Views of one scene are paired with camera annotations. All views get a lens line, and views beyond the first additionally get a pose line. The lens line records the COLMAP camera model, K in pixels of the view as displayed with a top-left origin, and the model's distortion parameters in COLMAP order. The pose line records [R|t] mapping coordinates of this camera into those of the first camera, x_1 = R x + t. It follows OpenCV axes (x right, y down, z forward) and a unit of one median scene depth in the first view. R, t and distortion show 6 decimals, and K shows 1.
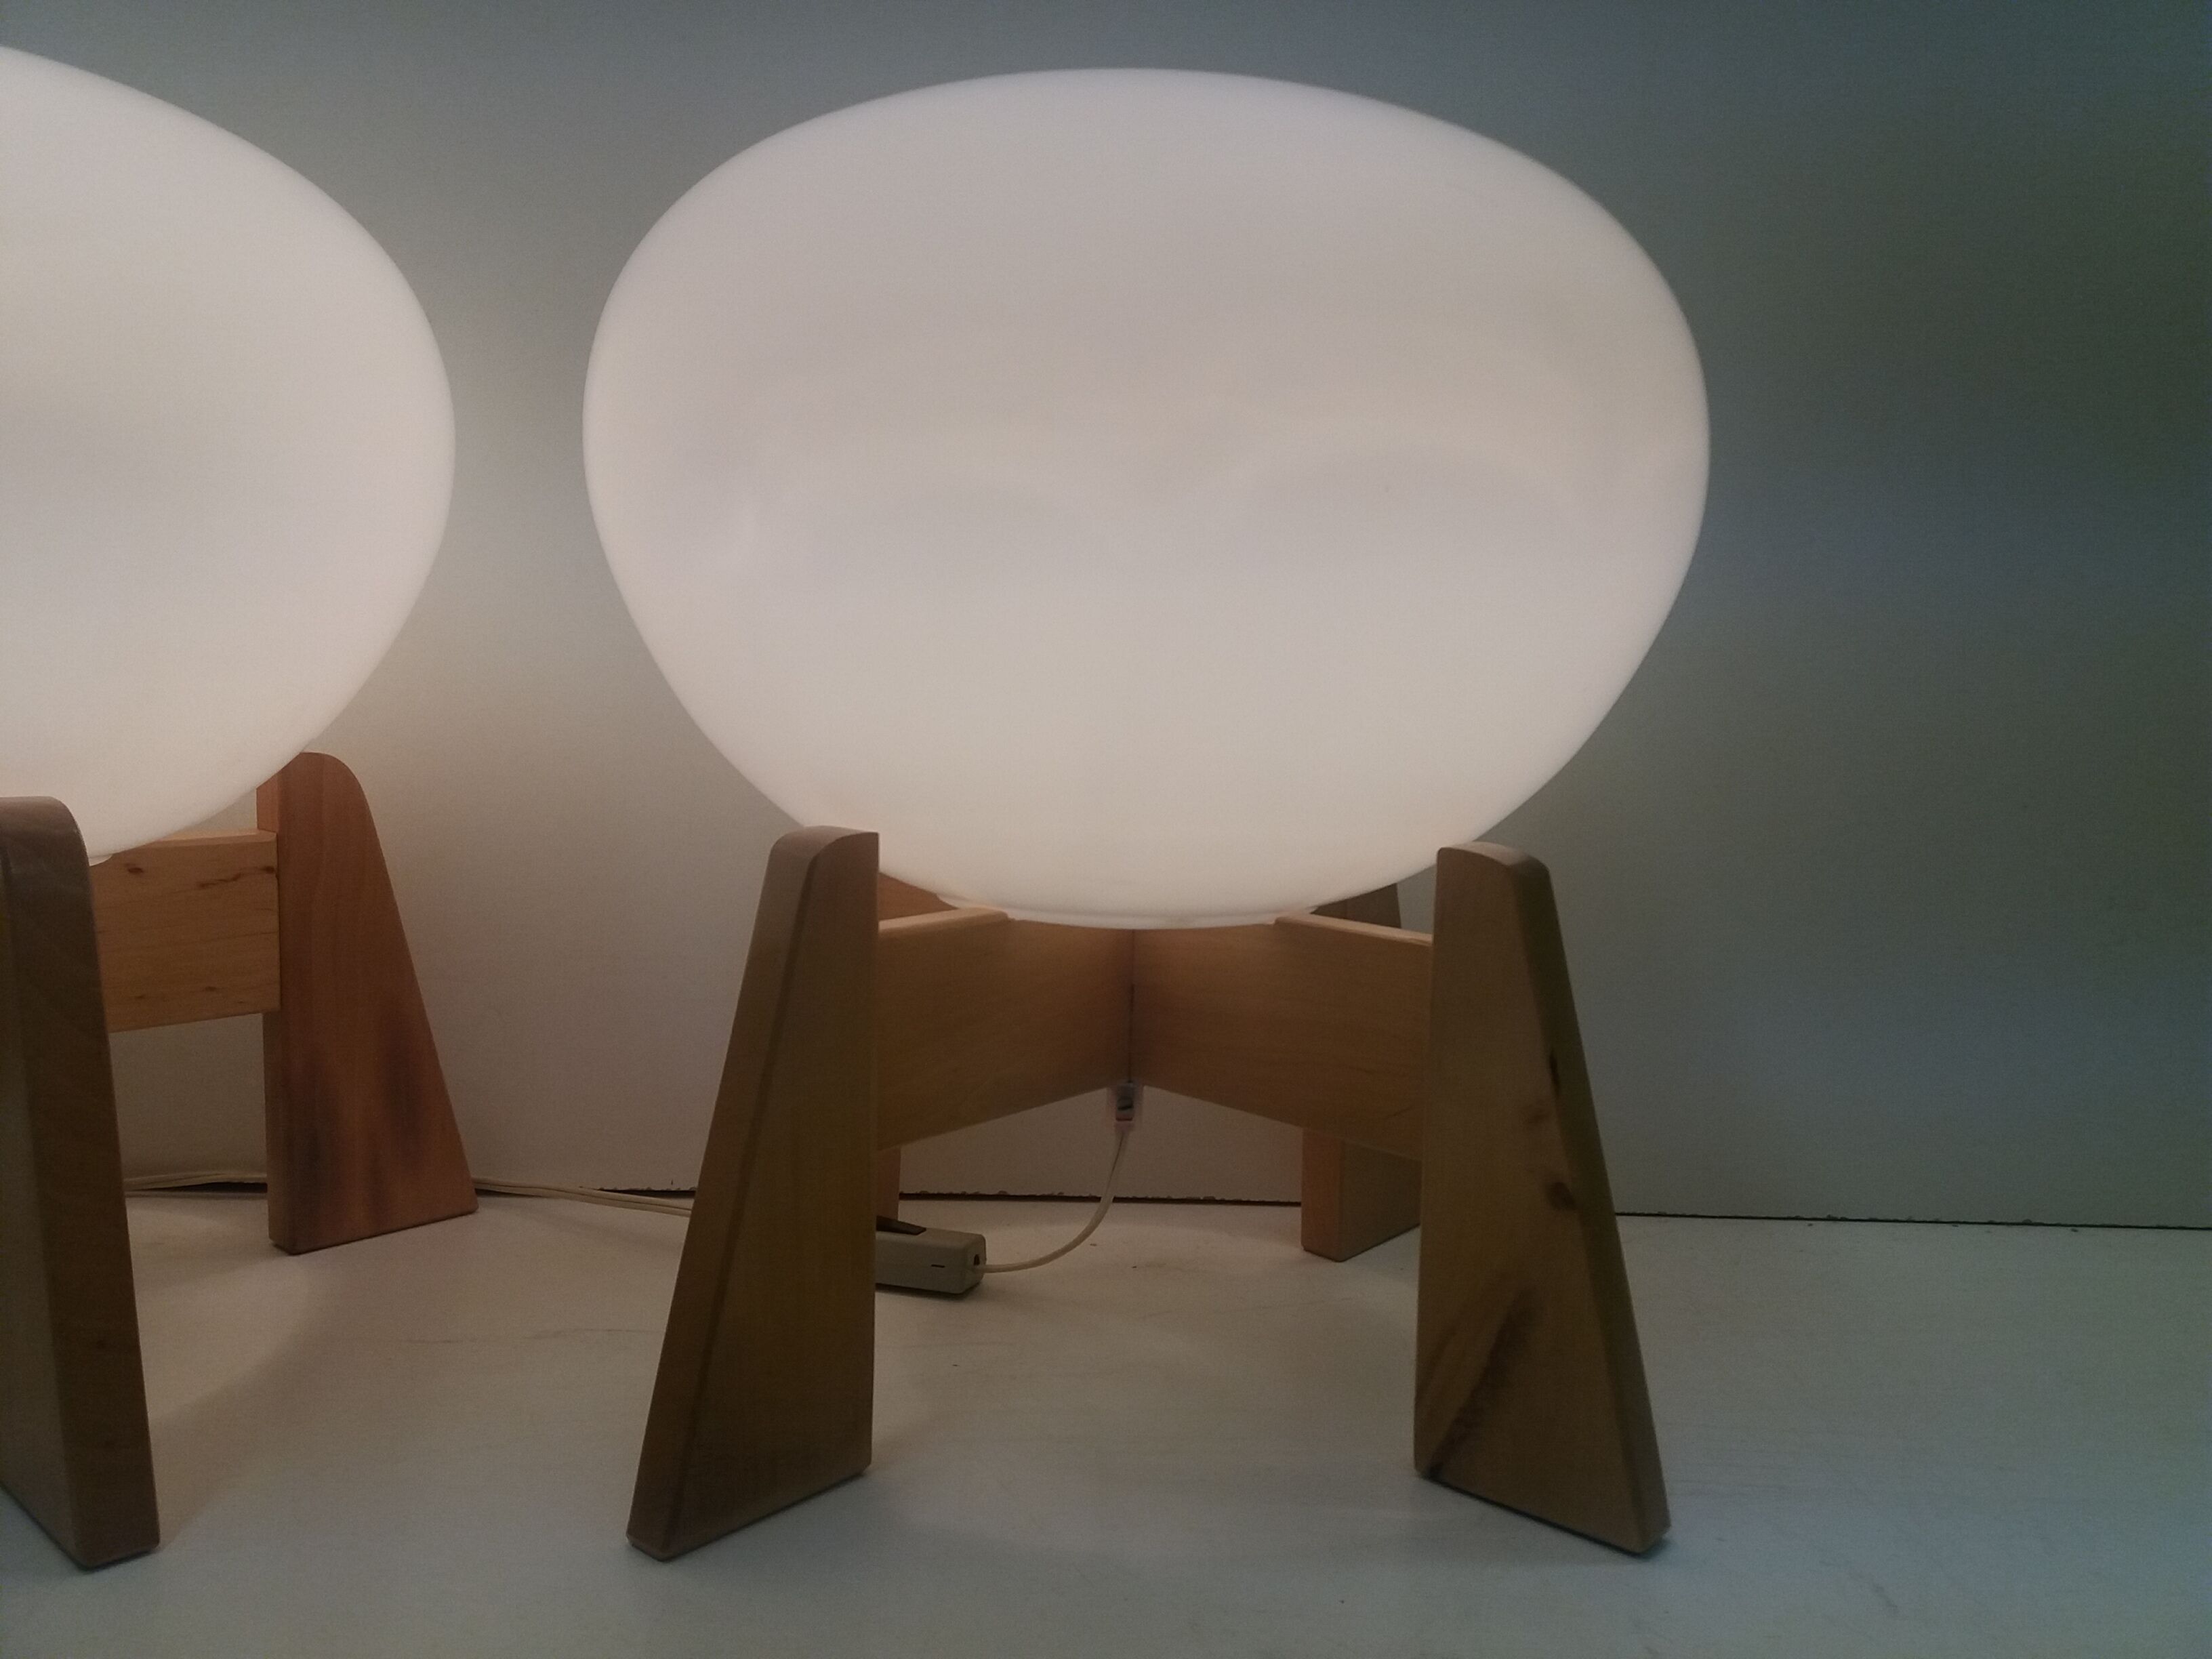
lens RADIAL K [[1838.1, 0, 1106.0], [0, 1838.1, 829.5], [0, 0, 1]] dist [0.106505, -0.143647]
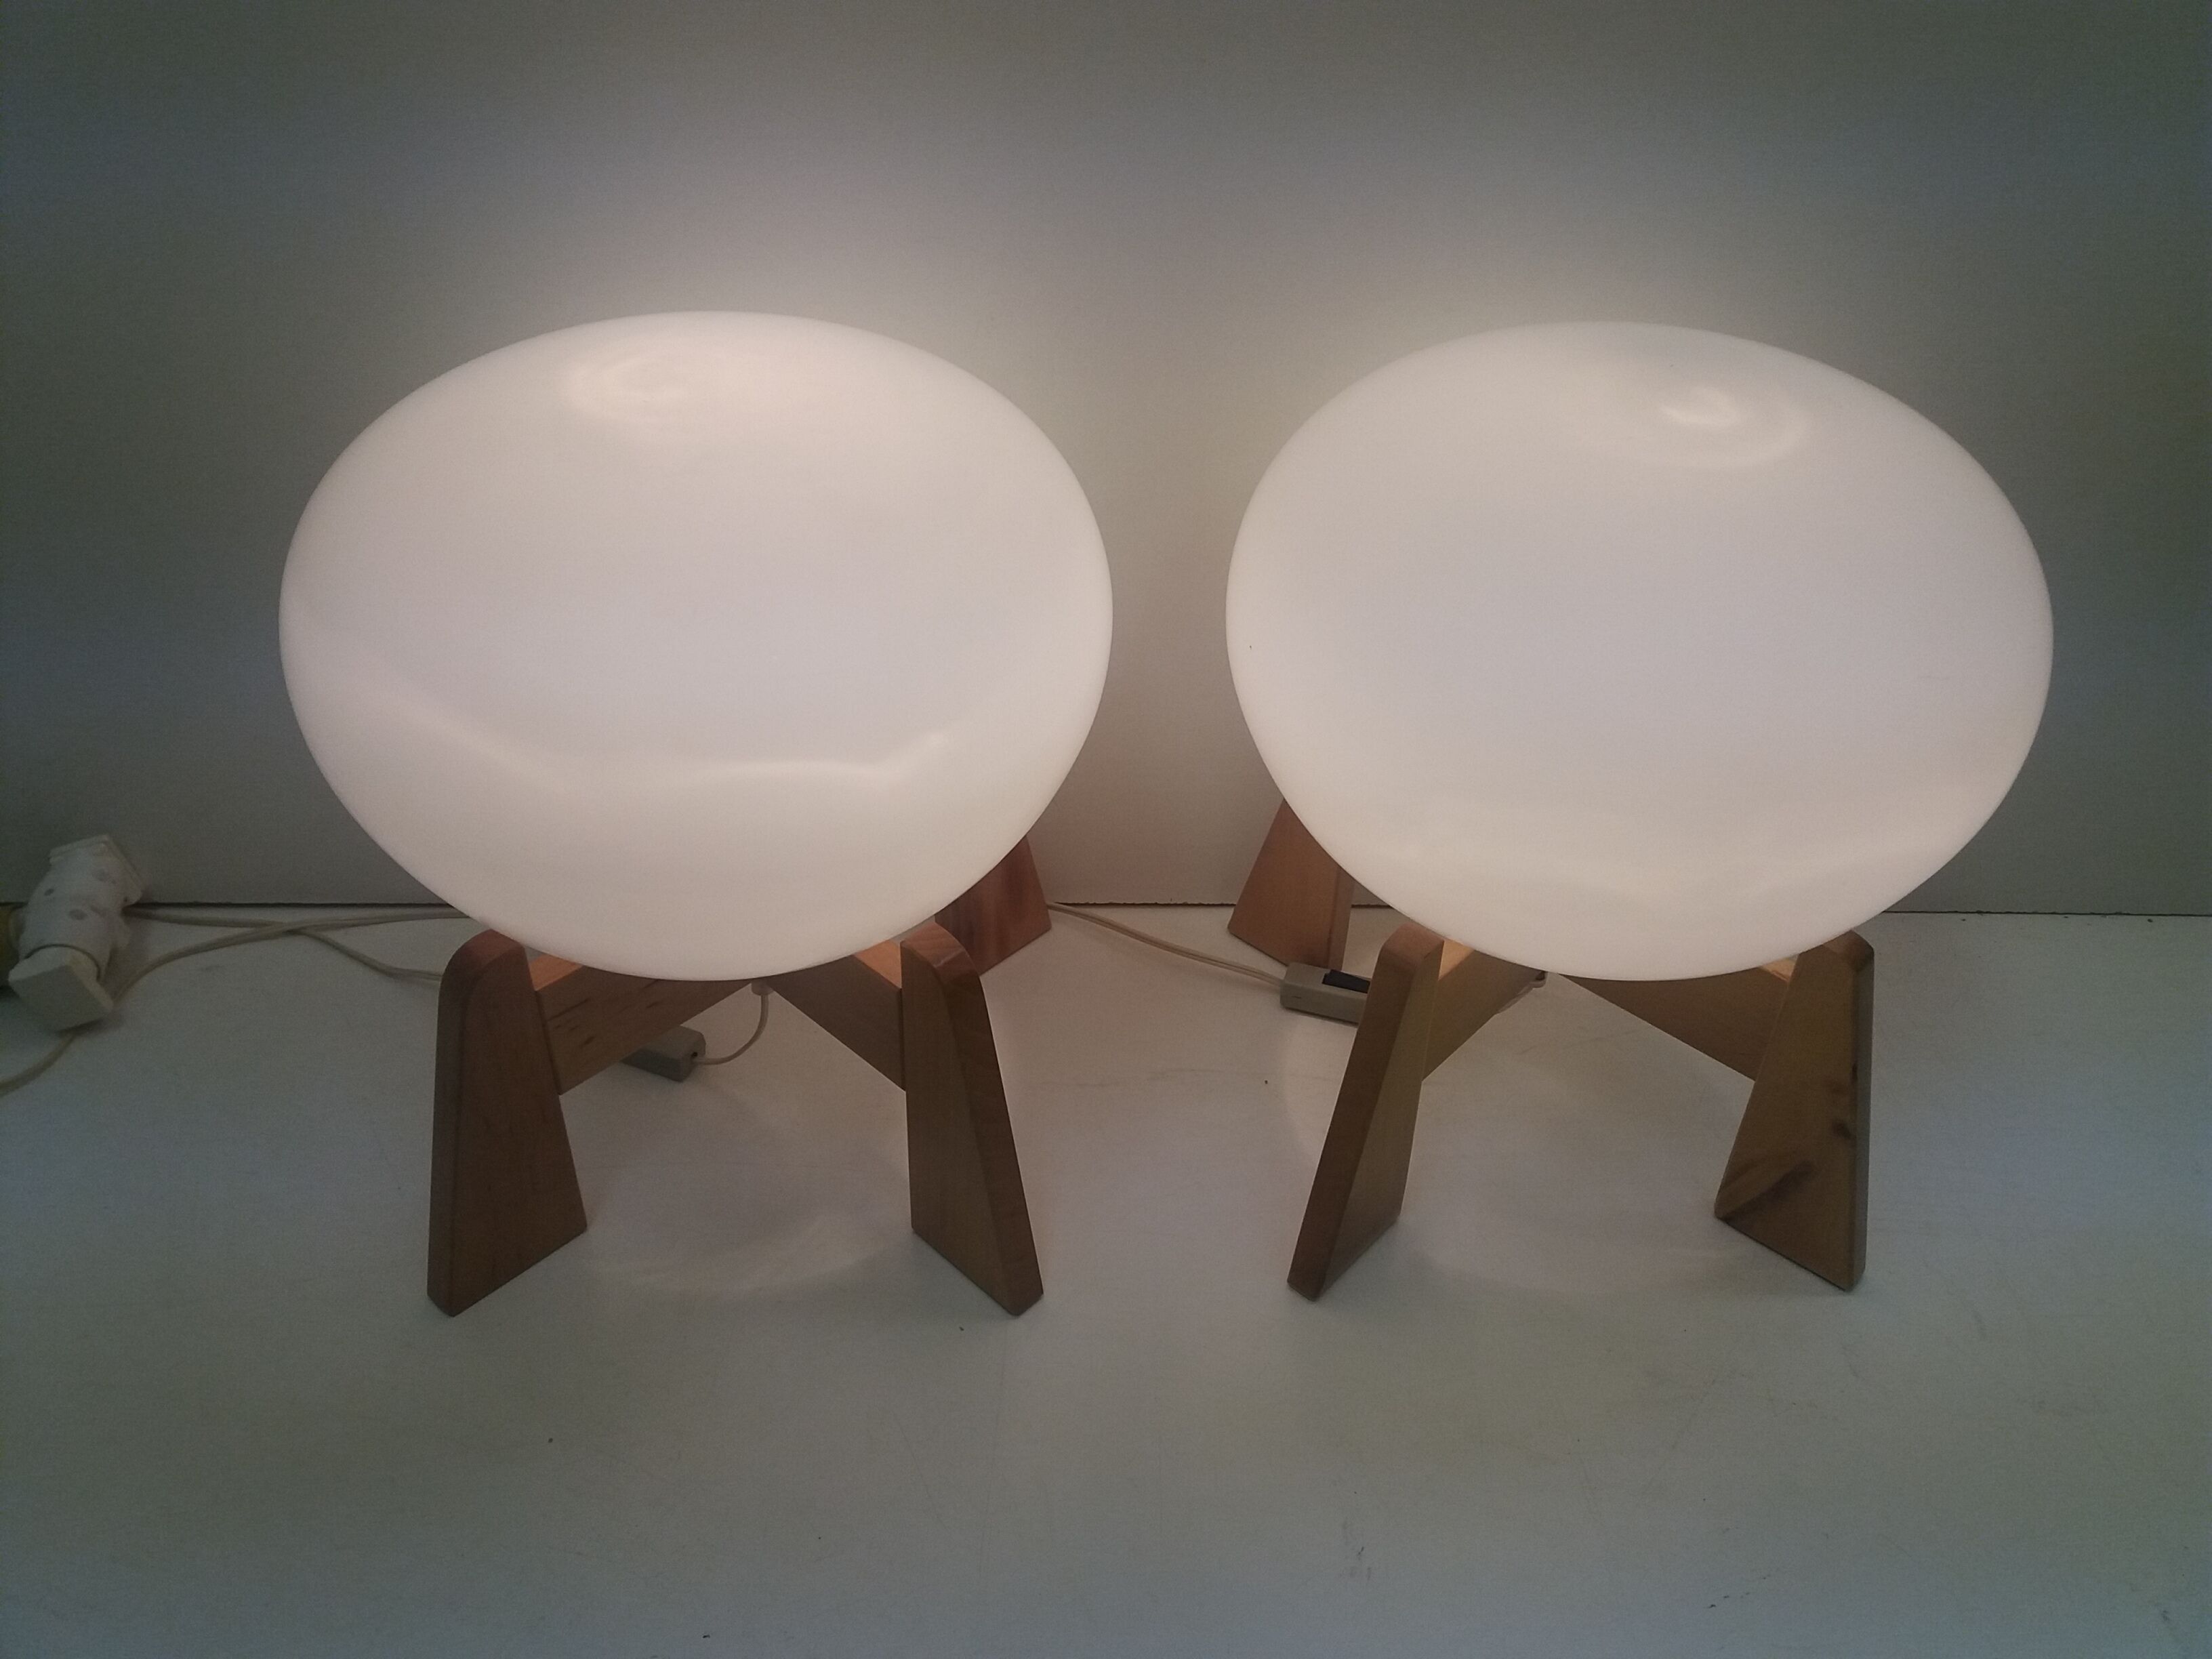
lens RADIAL K [[1838.1, 0, 1106.0], [0, 1838.1, 829.5], [0, 0, 1]] dist [0.106505, -0.143647]
pose [[0.999847, 0.007311, -0.015883, -0.358207], [0.002010, 0.854313, 0.519755, -0.826589], [0.017369, -0.519707, 0.854168, -0.279880]]
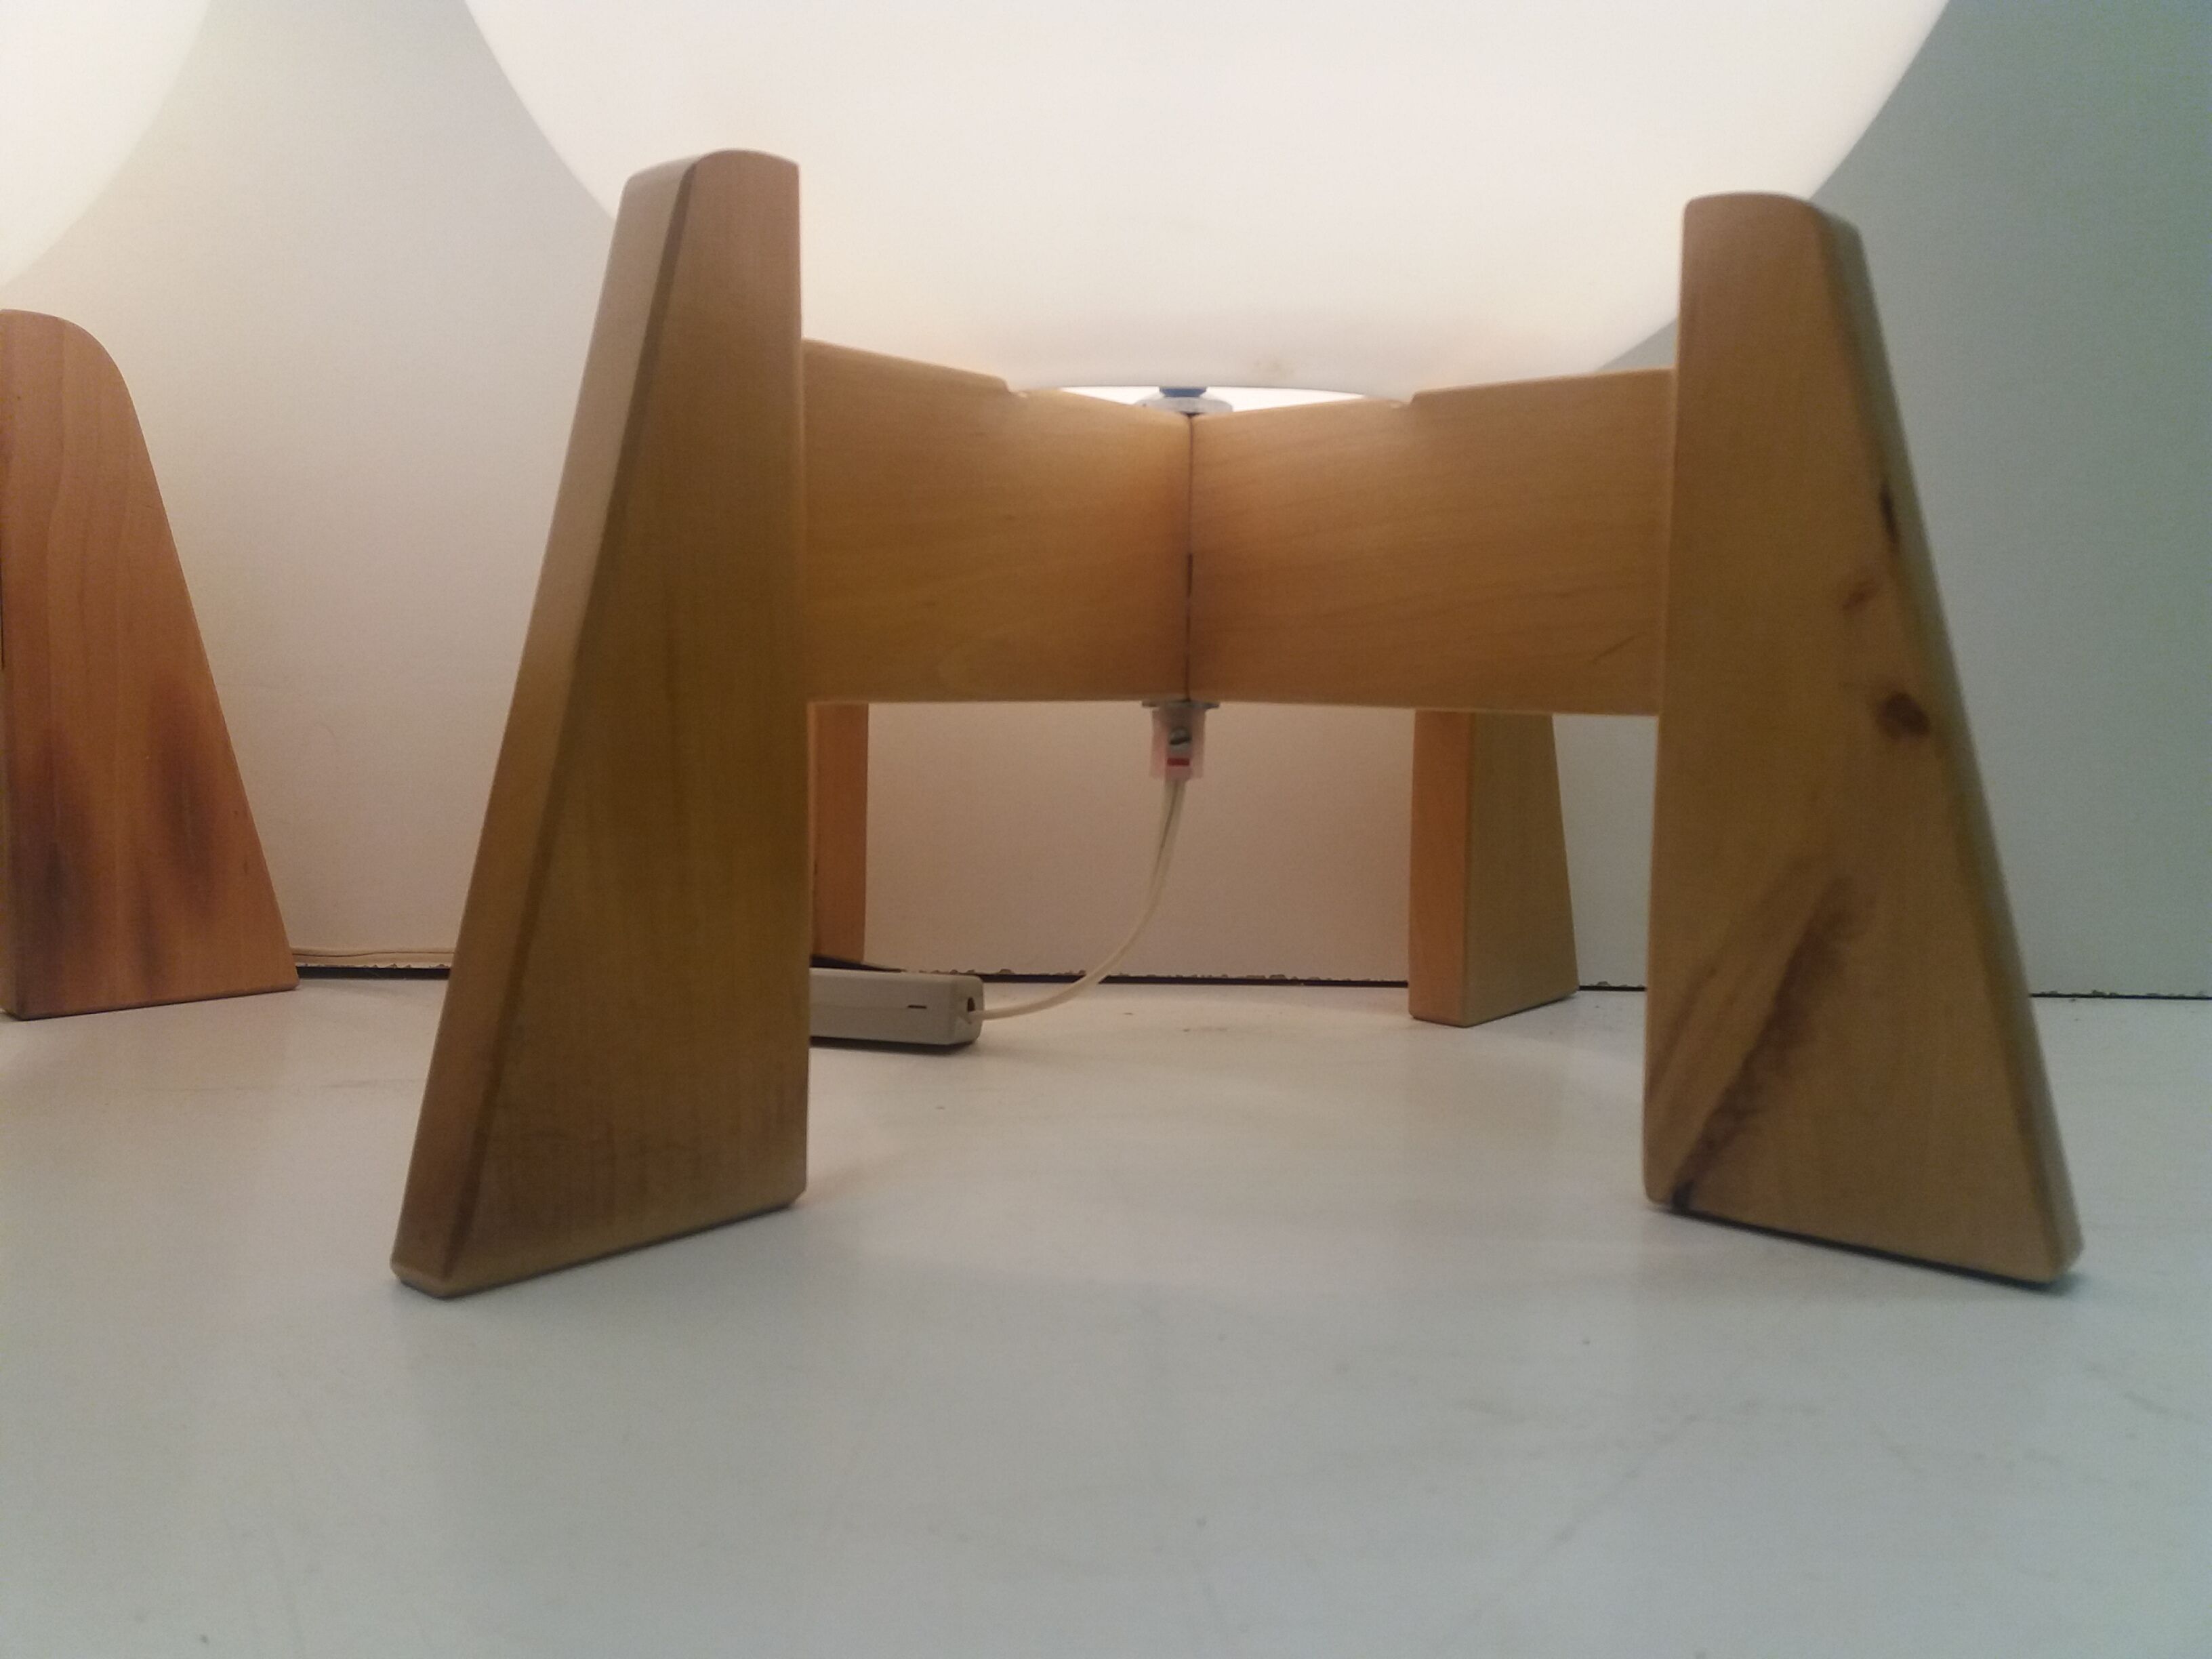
lens RADIAL K [[1807.9, 0, 1114.7], [0, 1807.9, 823.9], [0, 0, 1]] dist [0.087994, -0.099596]
pose [[0.999915, -0.010668, 0.007516, -0.021802], [0.010994, 0.998939, -0.044724, 0.233136], [-0.007031, 0.044803, 0.998971, 0.350979]]
